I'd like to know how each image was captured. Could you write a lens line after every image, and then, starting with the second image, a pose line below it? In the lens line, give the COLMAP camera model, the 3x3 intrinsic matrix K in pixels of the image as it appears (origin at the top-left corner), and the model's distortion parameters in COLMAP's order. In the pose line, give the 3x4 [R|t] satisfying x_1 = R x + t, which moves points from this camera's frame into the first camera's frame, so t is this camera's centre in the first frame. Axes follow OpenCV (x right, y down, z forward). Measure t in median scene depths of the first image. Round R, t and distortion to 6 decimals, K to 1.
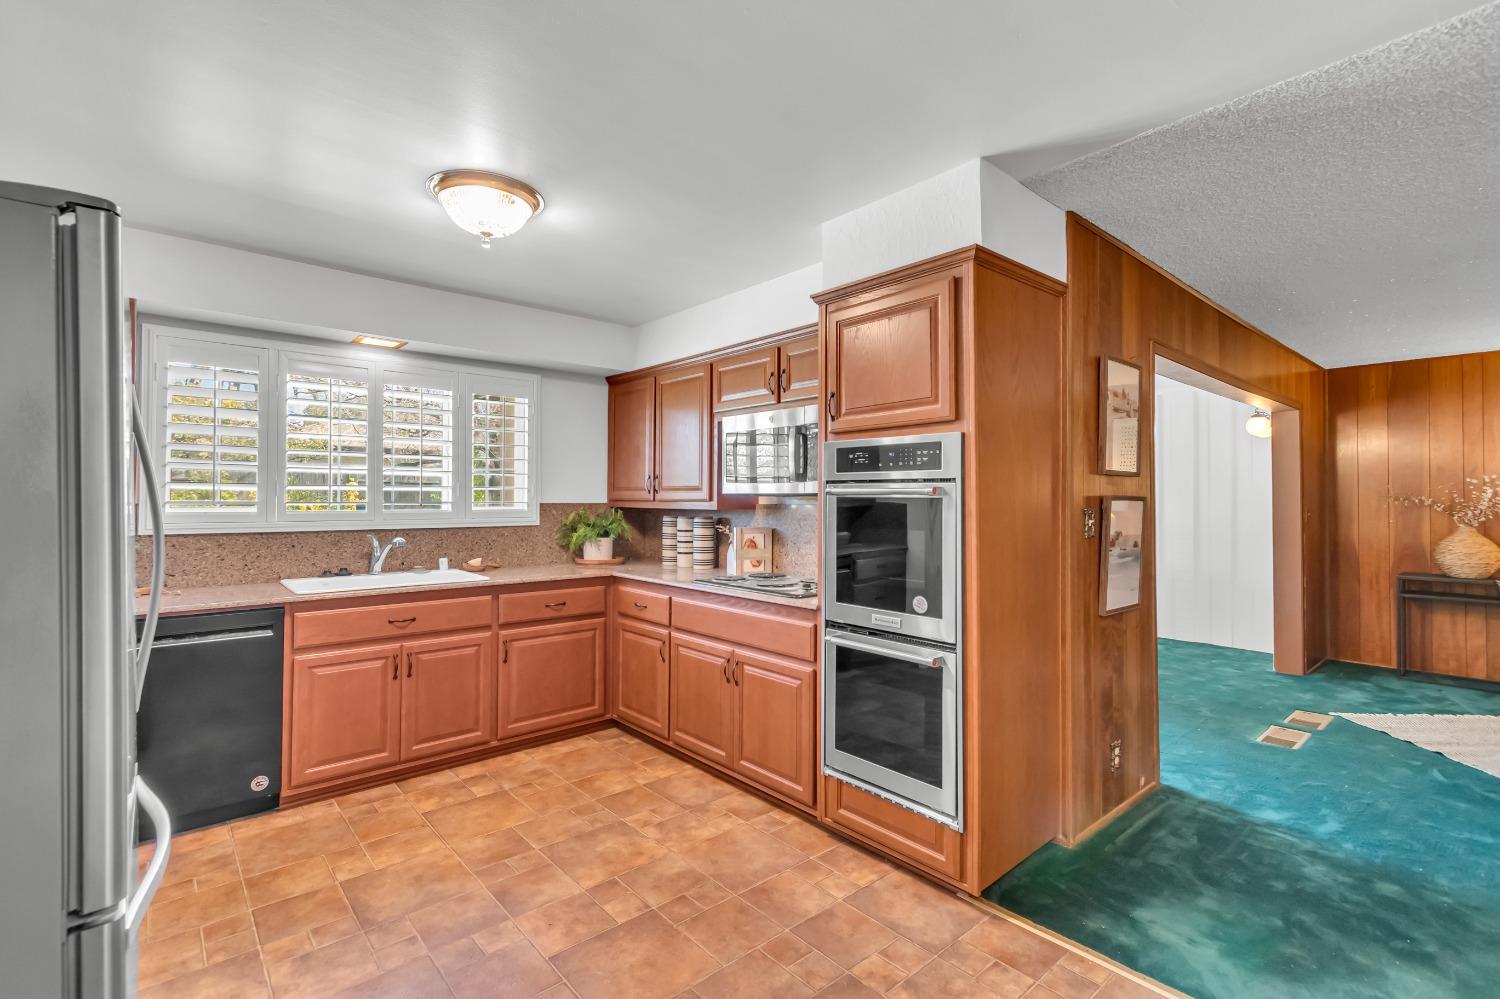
lens RADIAL K [[677.1, 0, 746.4], [0, 677.1, 491.3], [0, 0, 1]] dist [0.011508, -0.004286]
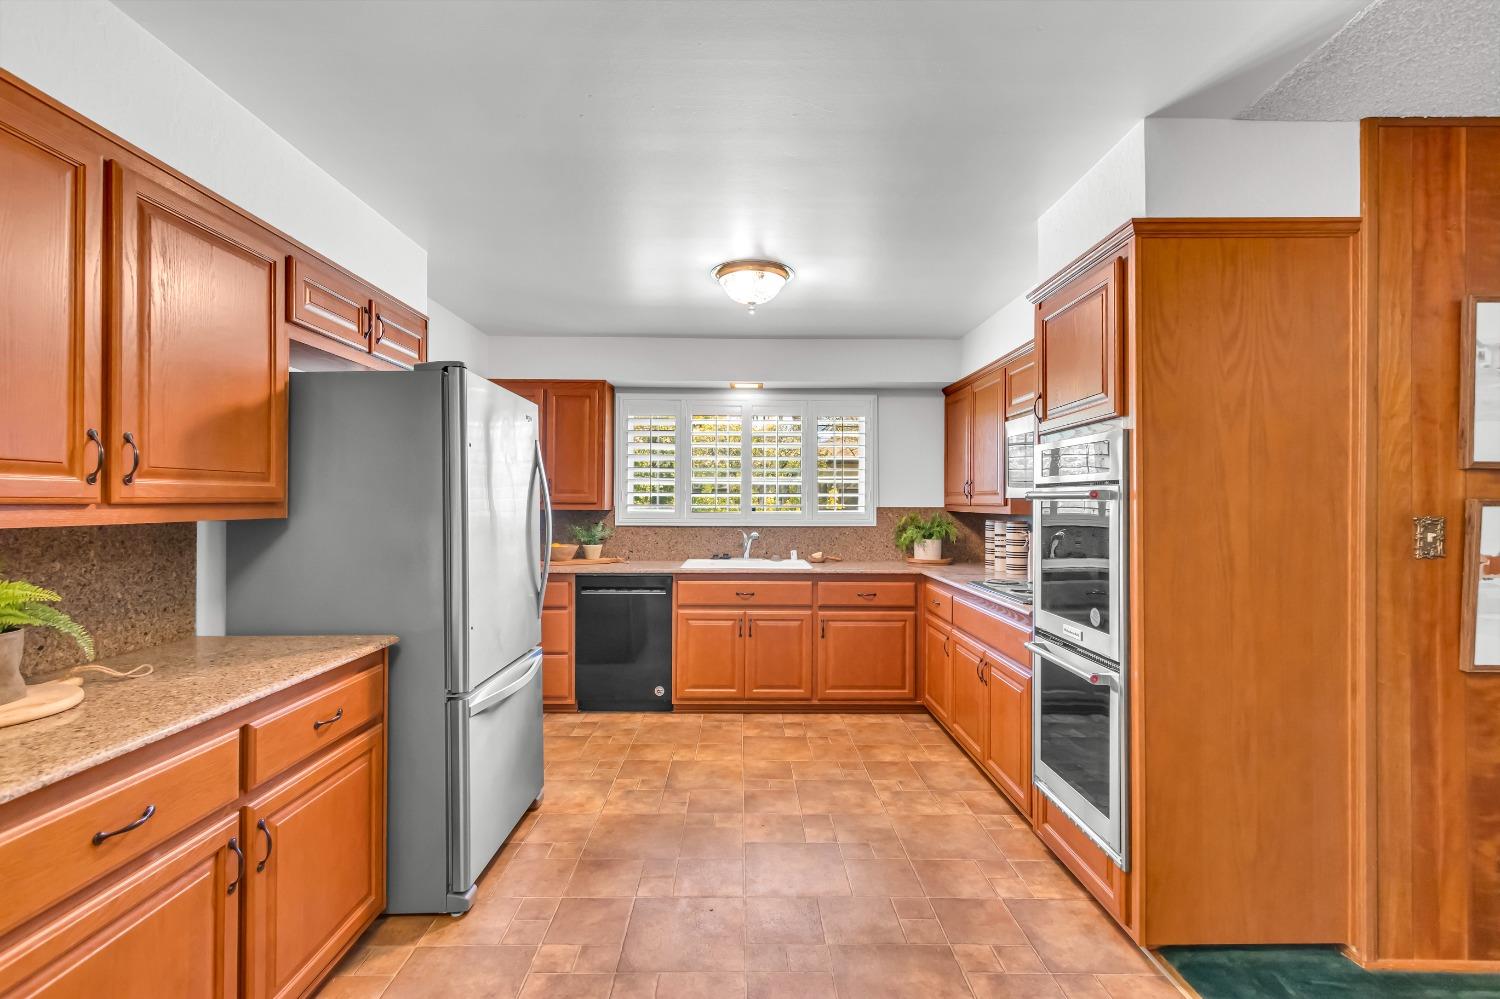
lens RADIAL K [[677.1, 0, 748.3], [0, 677.1, 498.7], [0, 0, 1]] dist [0.011508, -0.004286]
pose [[0.760045, -0.002877, -0.649865, 0.379468], [0.005033, 0.999986, 0.001460, 0.001058], [0.649852, -0.004381, 0.760049, -0.010856]]
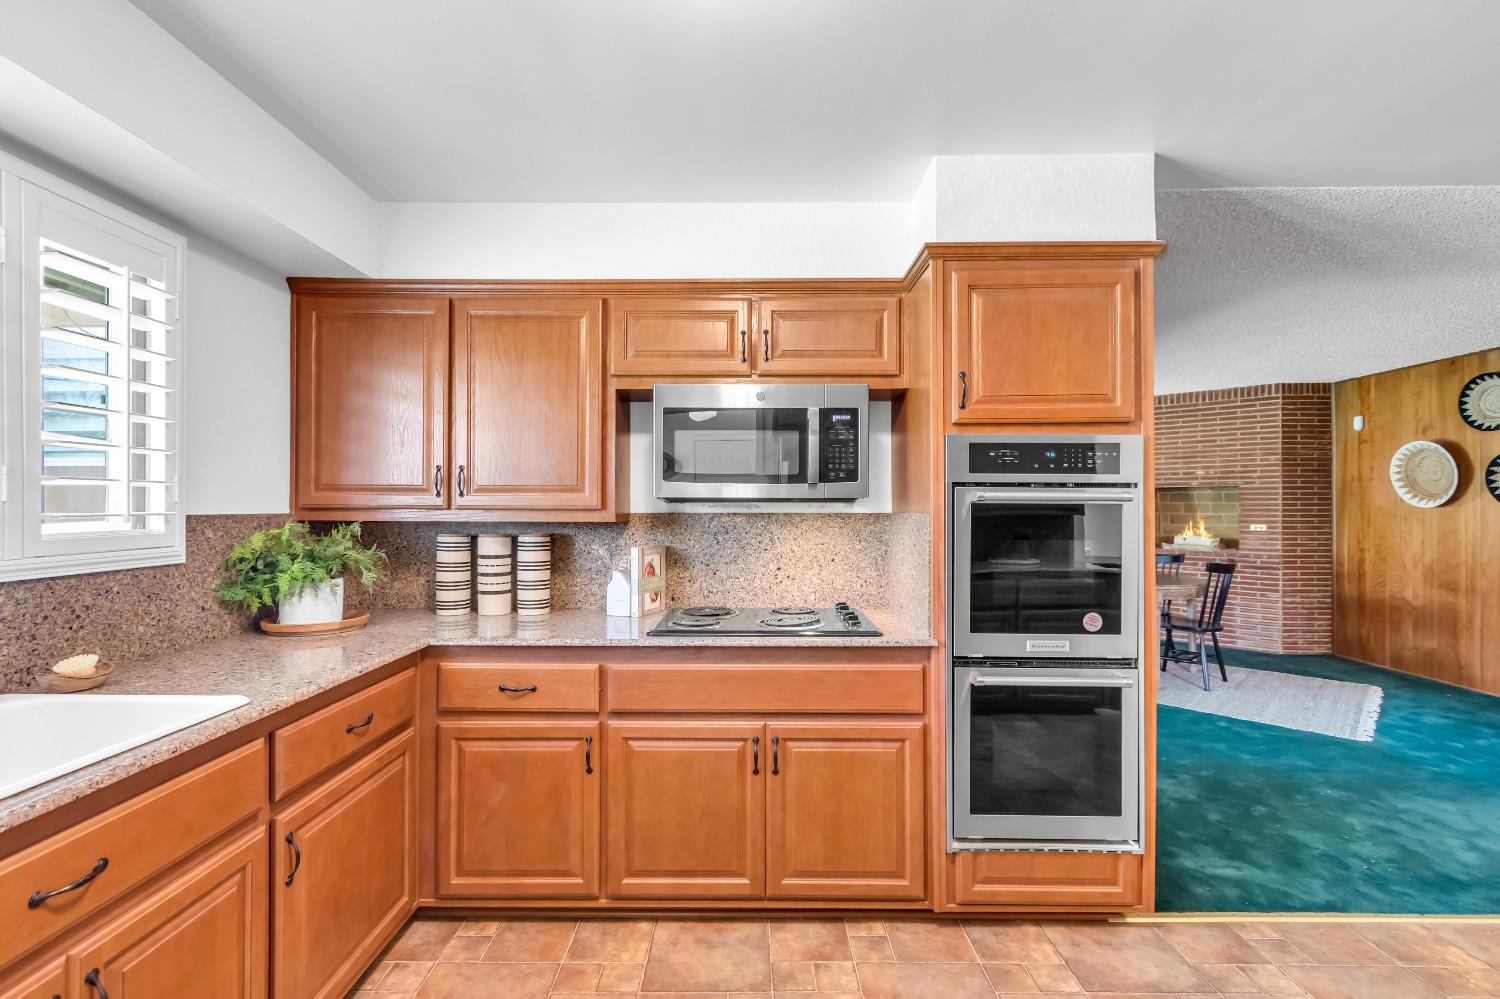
lens RADIAL K [[677.1, 0, 742.3], [0, 677.1, 504.7], [0, 0, 1]] dist [0.011508, -0.004286]
pose [[0.664017, -0.000701, 0.747717, -0.556421], [-0.007915, 0.999937, 0.007966, 0.005057], [-0.747675, -0.011207, 0.663970, 0.568038]]
